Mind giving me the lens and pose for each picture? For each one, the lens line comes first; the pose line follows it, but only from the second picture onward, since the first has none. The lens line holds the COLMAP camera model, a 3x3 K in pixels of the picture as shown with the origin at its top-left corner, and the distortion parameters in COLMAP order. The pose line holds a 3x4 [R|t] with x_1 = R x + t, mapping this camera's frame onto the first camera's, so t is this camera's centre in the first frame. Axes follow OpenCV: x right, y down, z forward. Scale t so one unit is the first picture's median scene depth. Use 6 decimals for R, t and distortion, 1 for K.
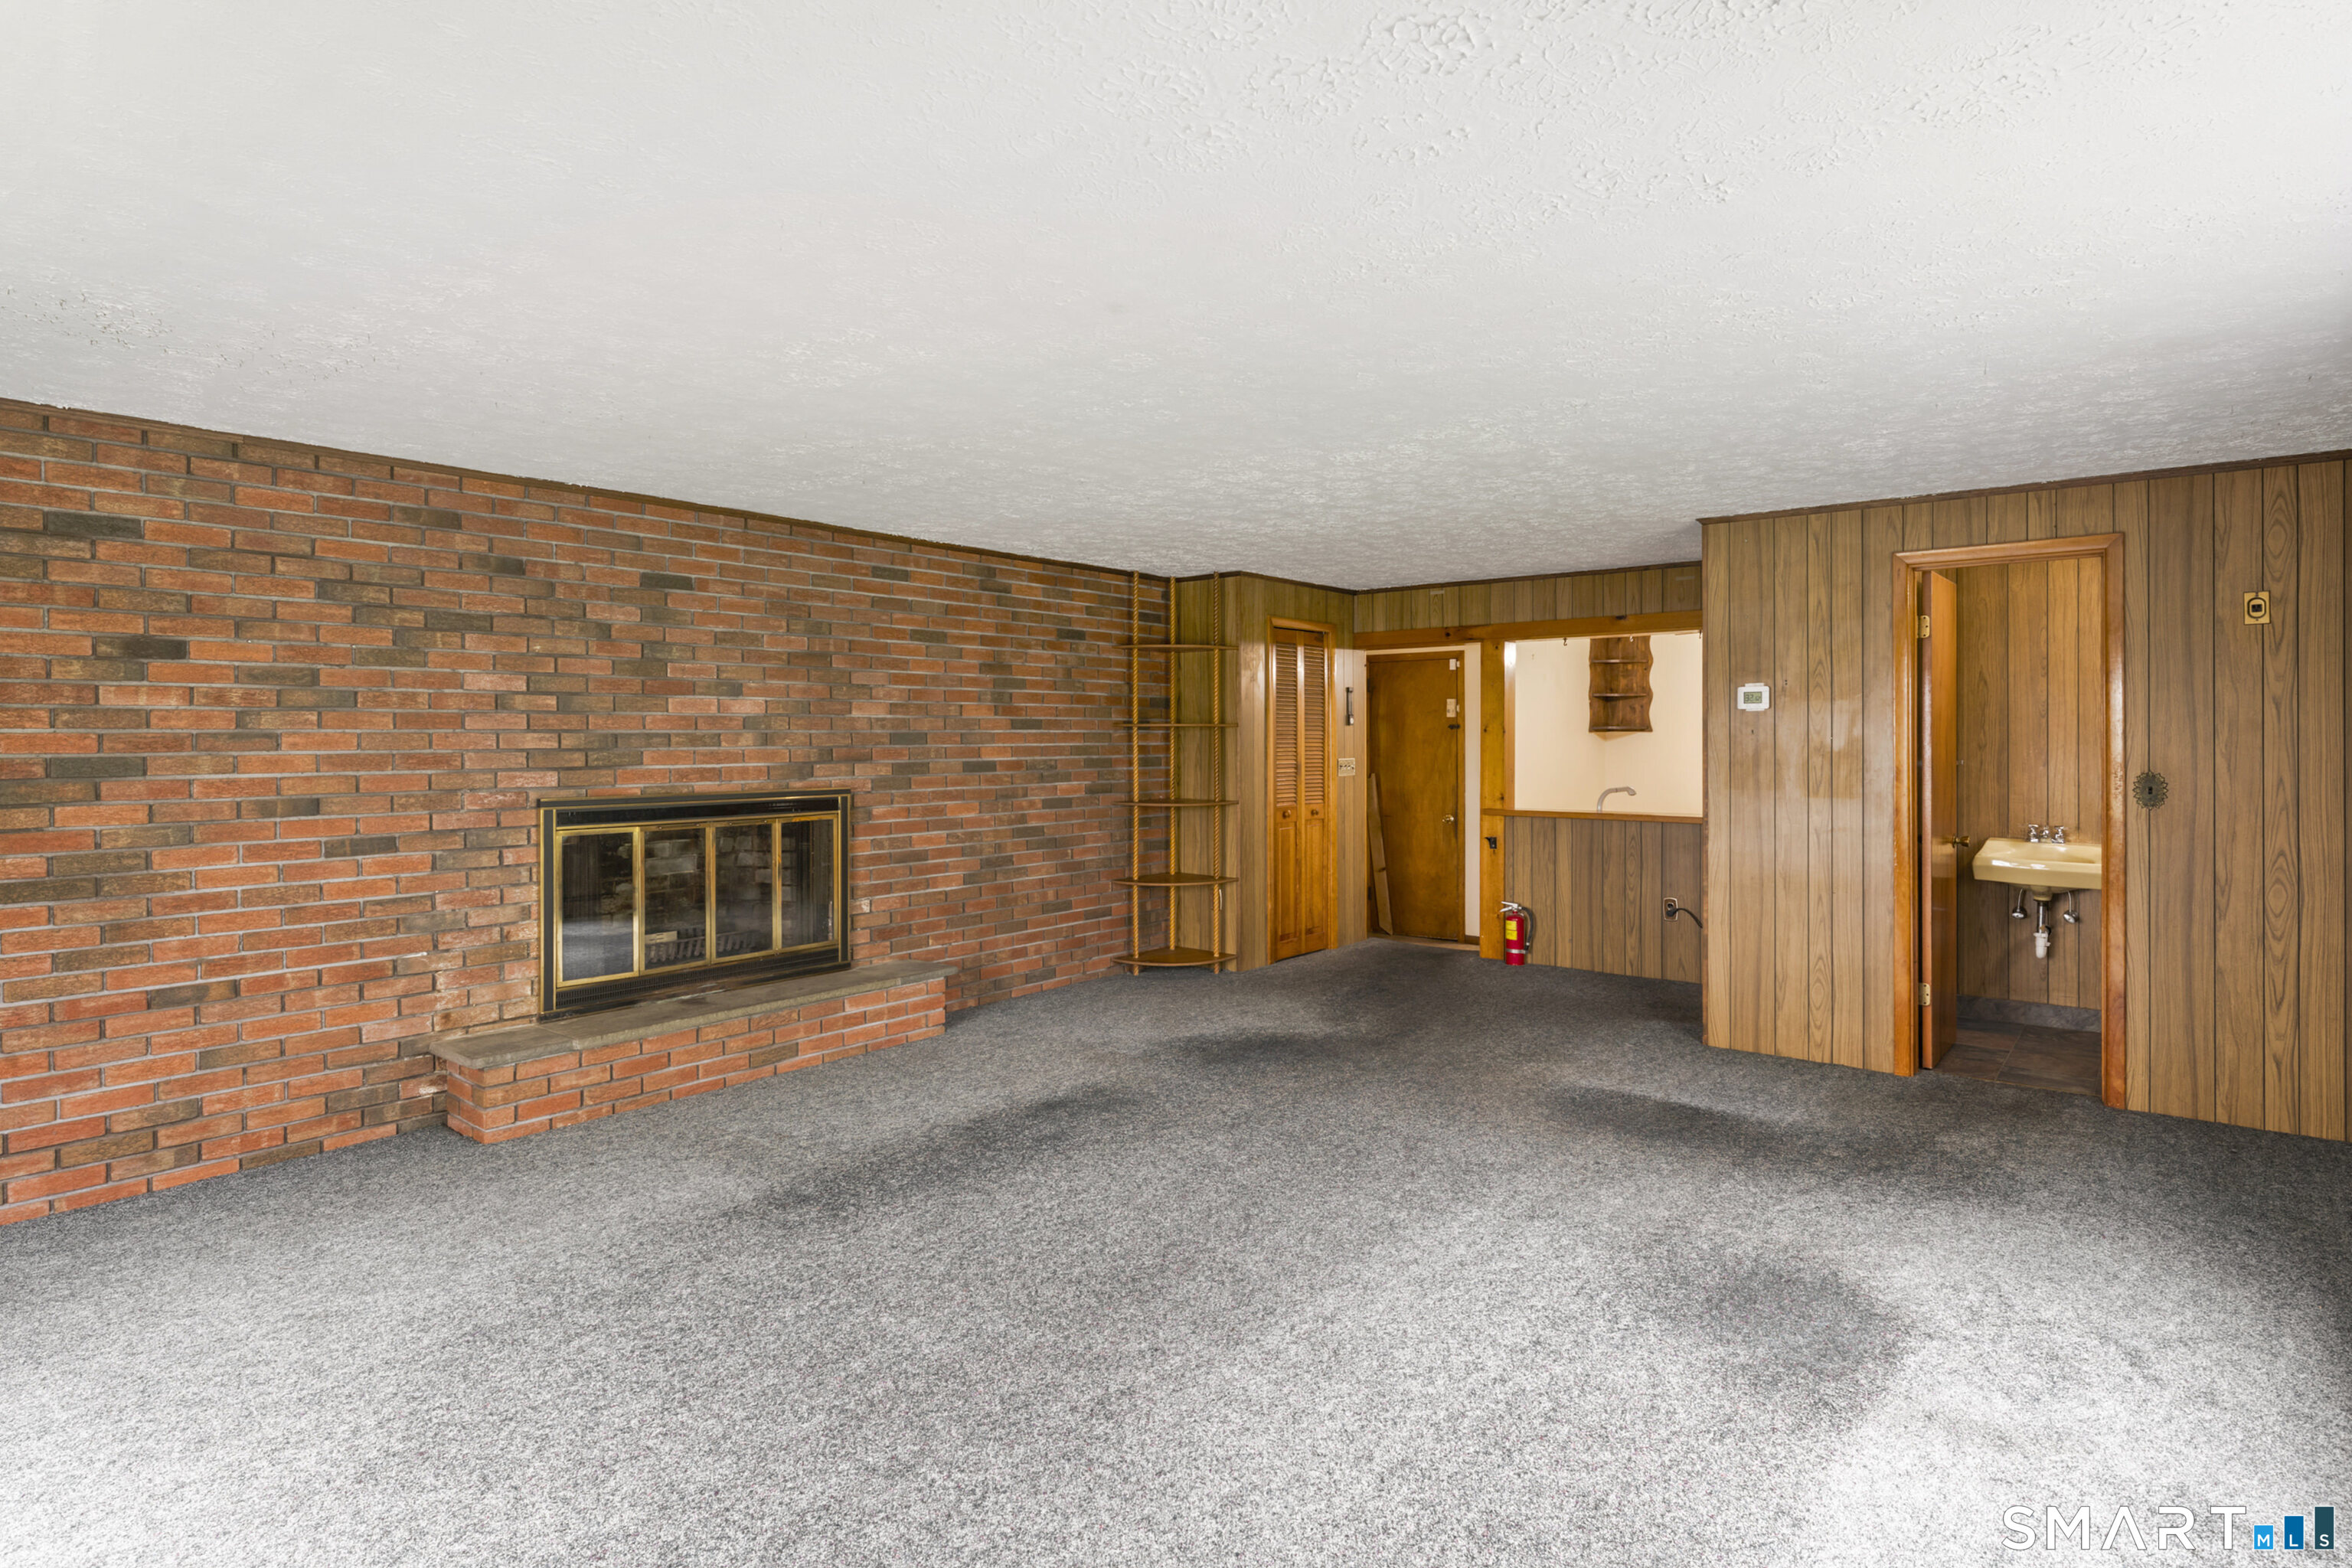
lens RADIAL K [[1223.7, 0, 1175.2], [0, 1223.7, 734.9], [0, 0, 1]] dist [0.000756, 0.000202]
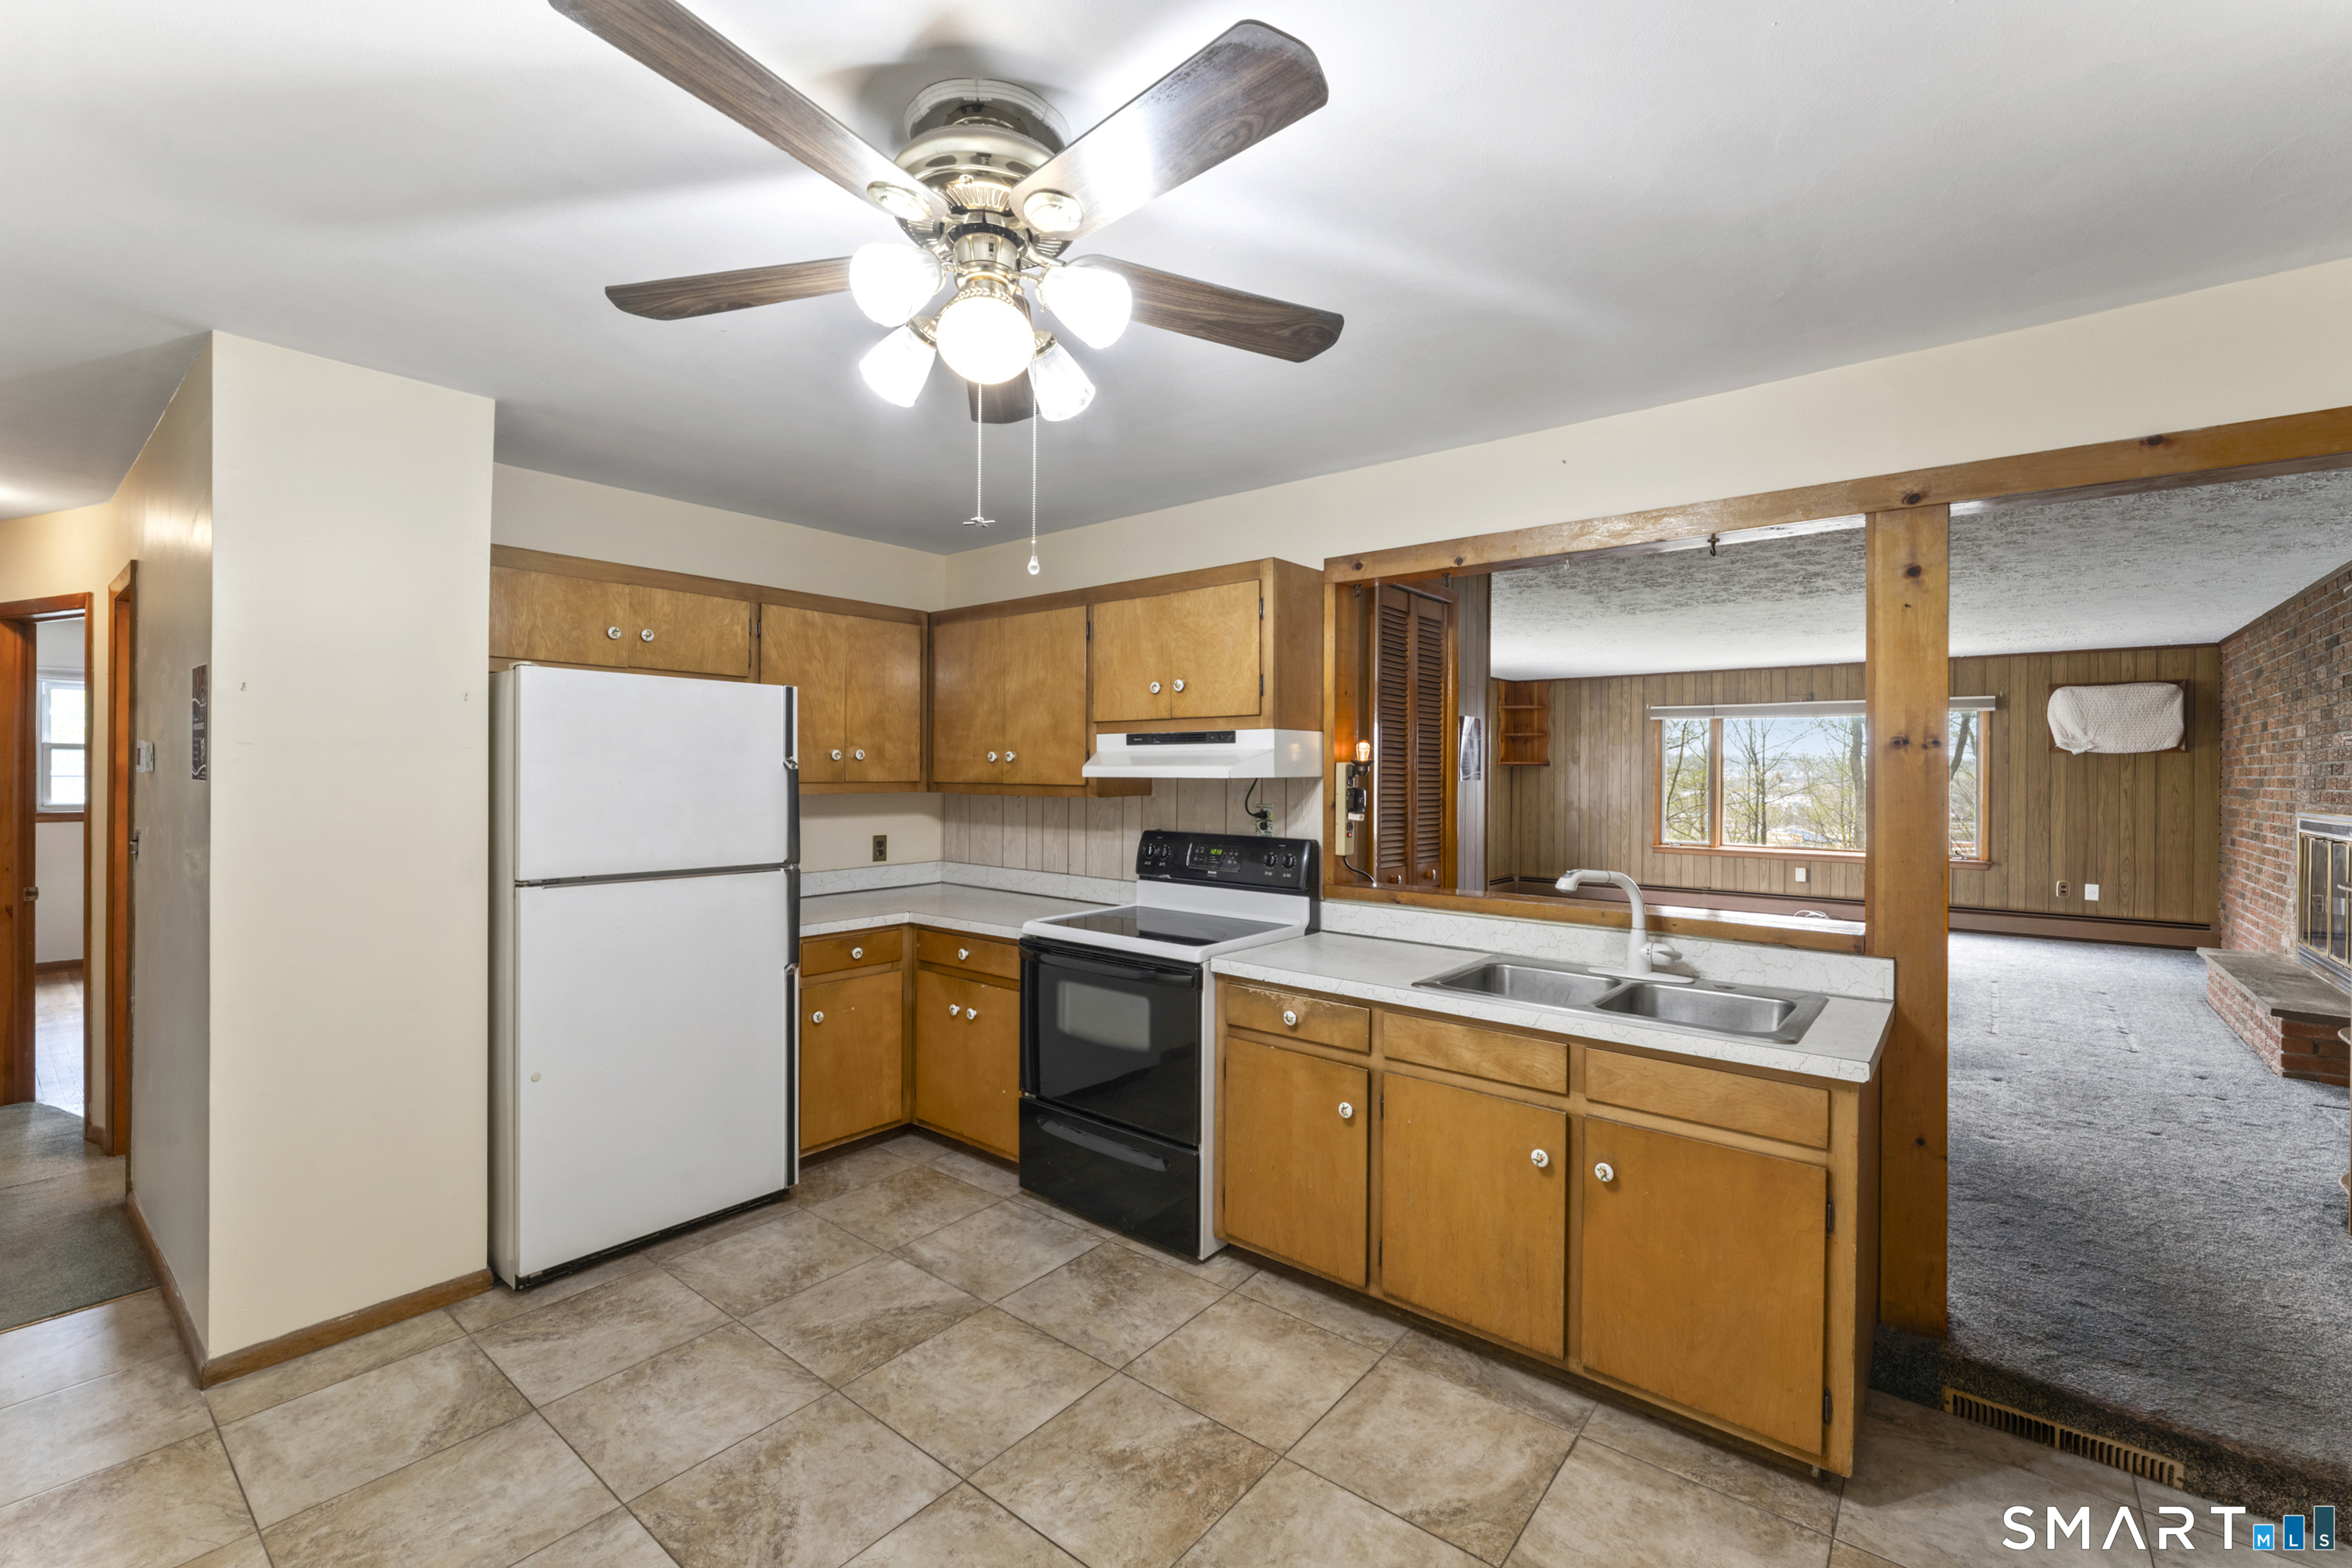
lens RADIAL K [[987.3, 0, 1179.7], [0, 987.3, 773.4], [0, 0, 1]] dist [-0.003286, -0.000131]
pose [[-0.999984, -0.005524, -0.001312, 0.847637], [-0.005525, 0.999984, 0.001011, 0.015355], [0.001306, 0.001018, -0.999999, 2.237773]]
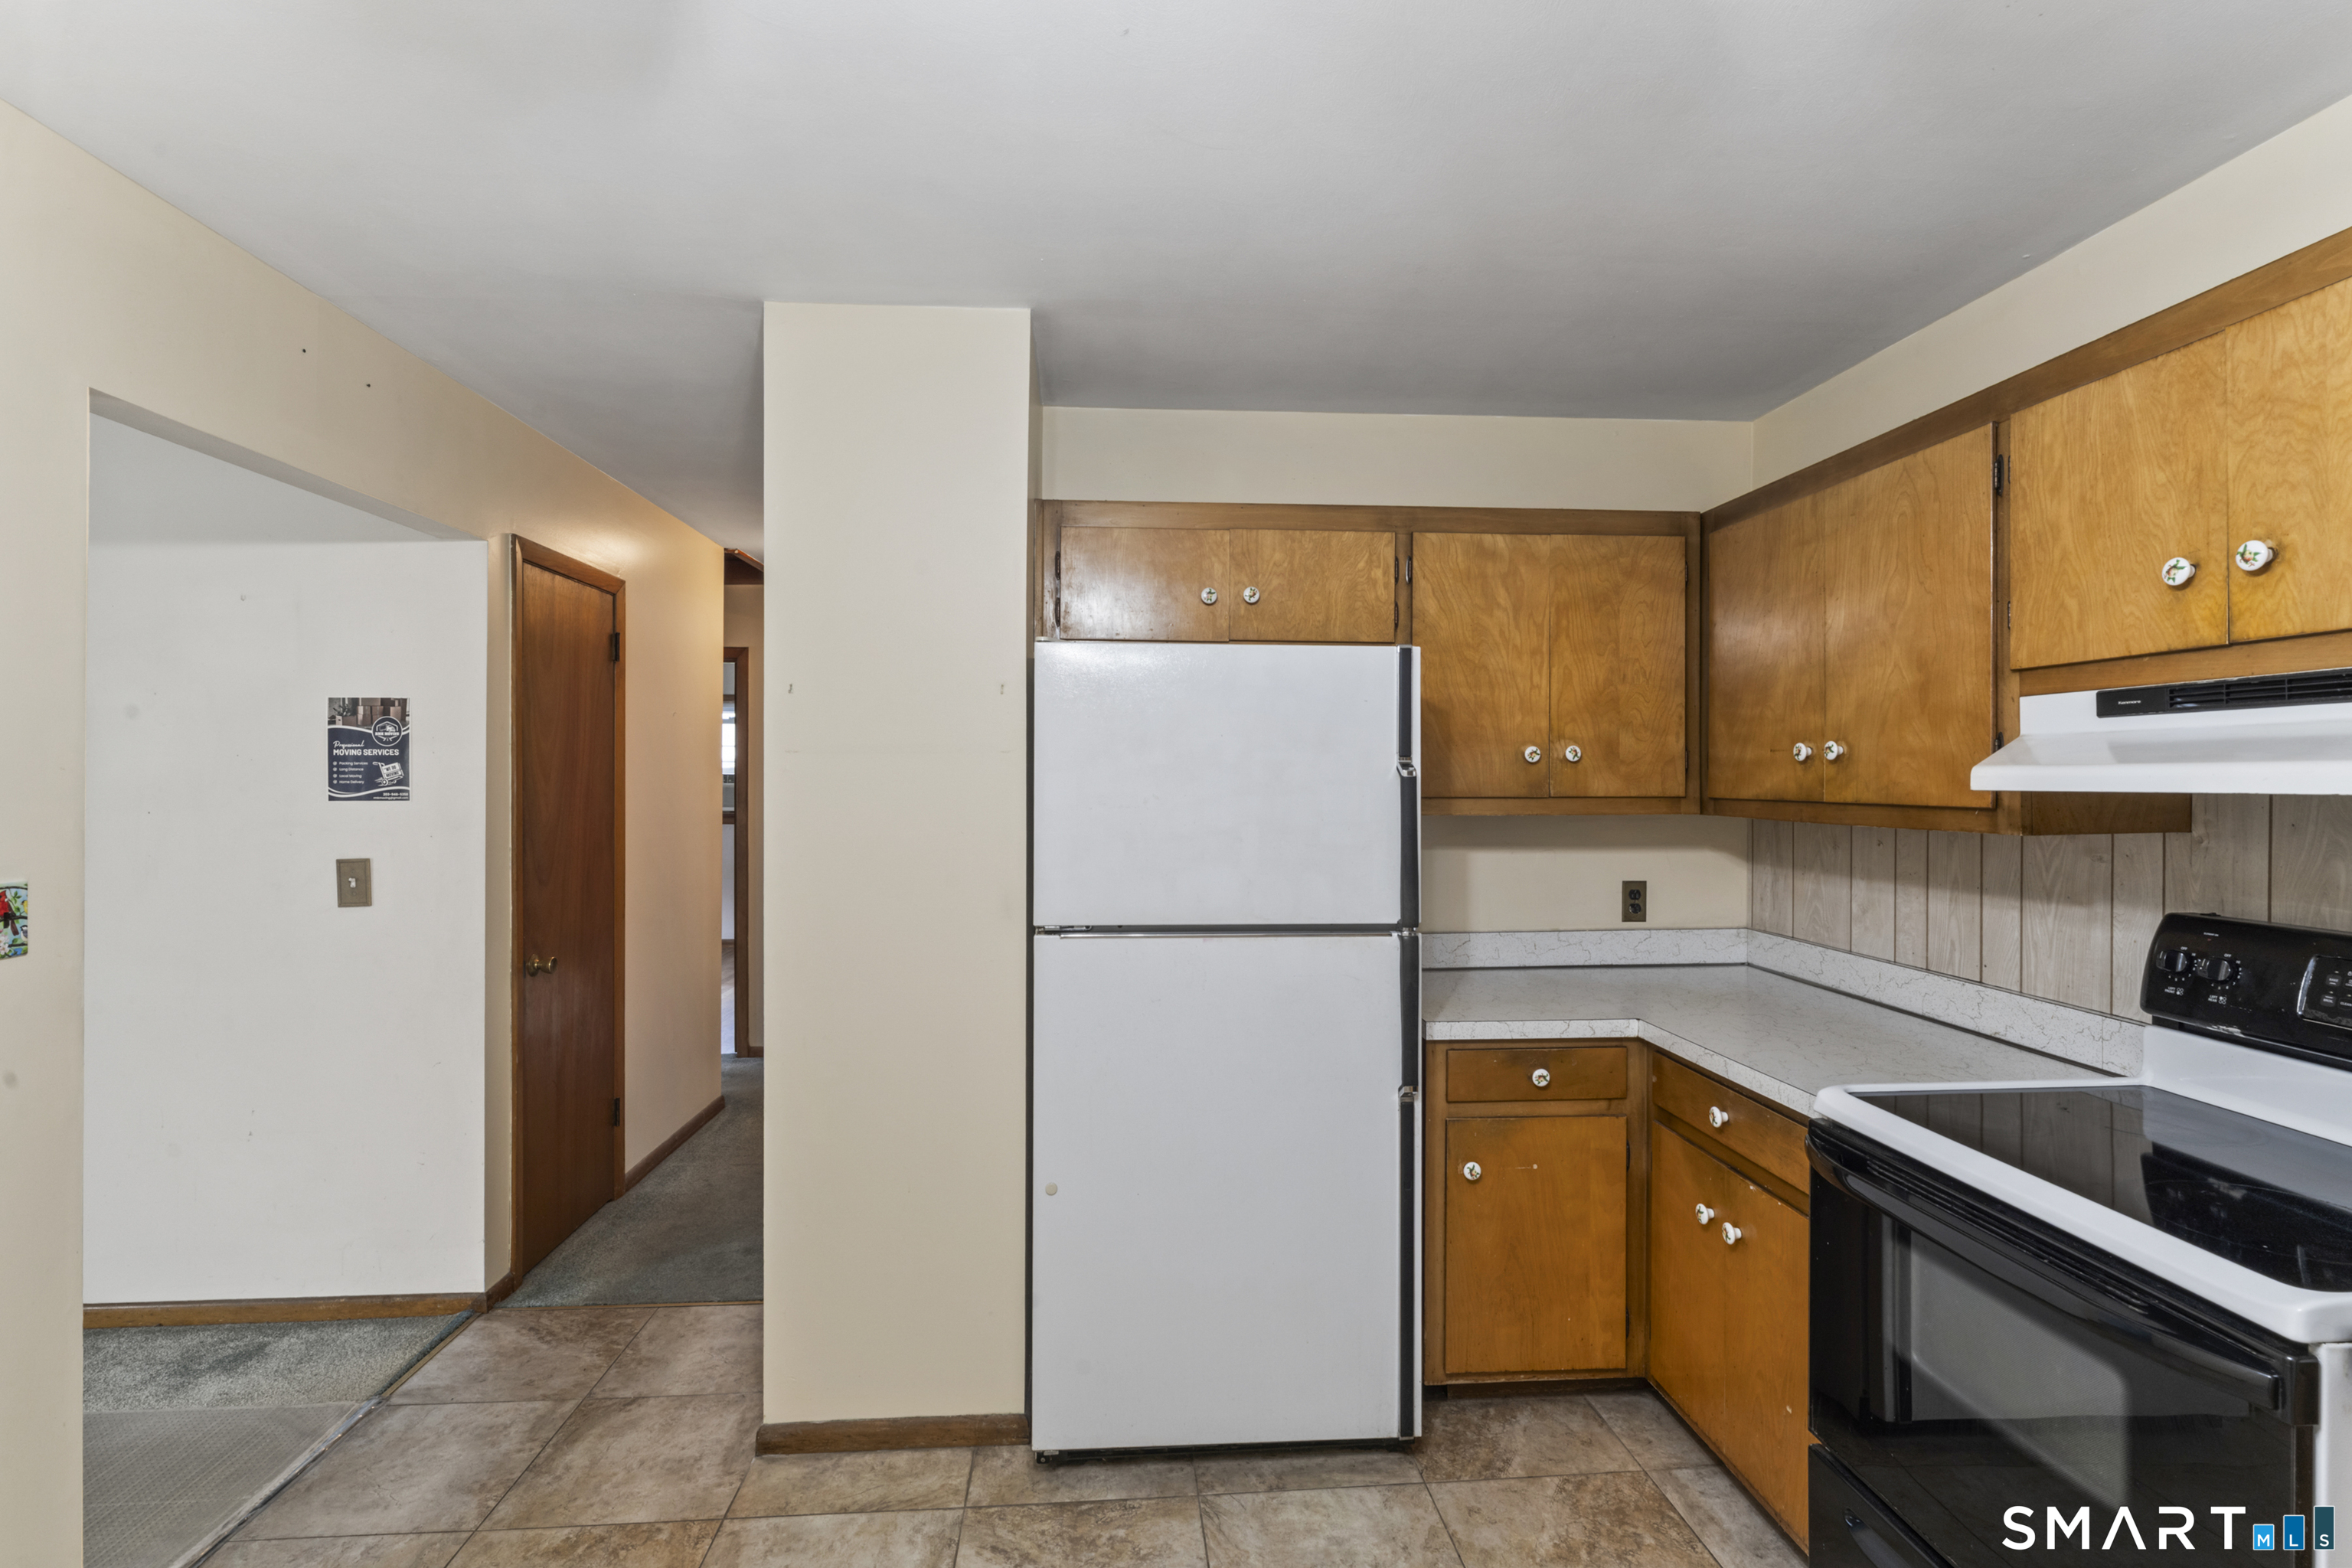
lens RADIAL K [[1129.4, 0, 1180.4], [0, 1129.4, 779.8], [0, 0, 1]] dist [-0.000388, 0.000167]
pose [[-0.684589, -0.001581, 0.728927, 0.821528], [-0.001110, 0.999999, 0.001126, 0.015294], [-0.728928, -0.000039, -0.684590, 1.948003]]
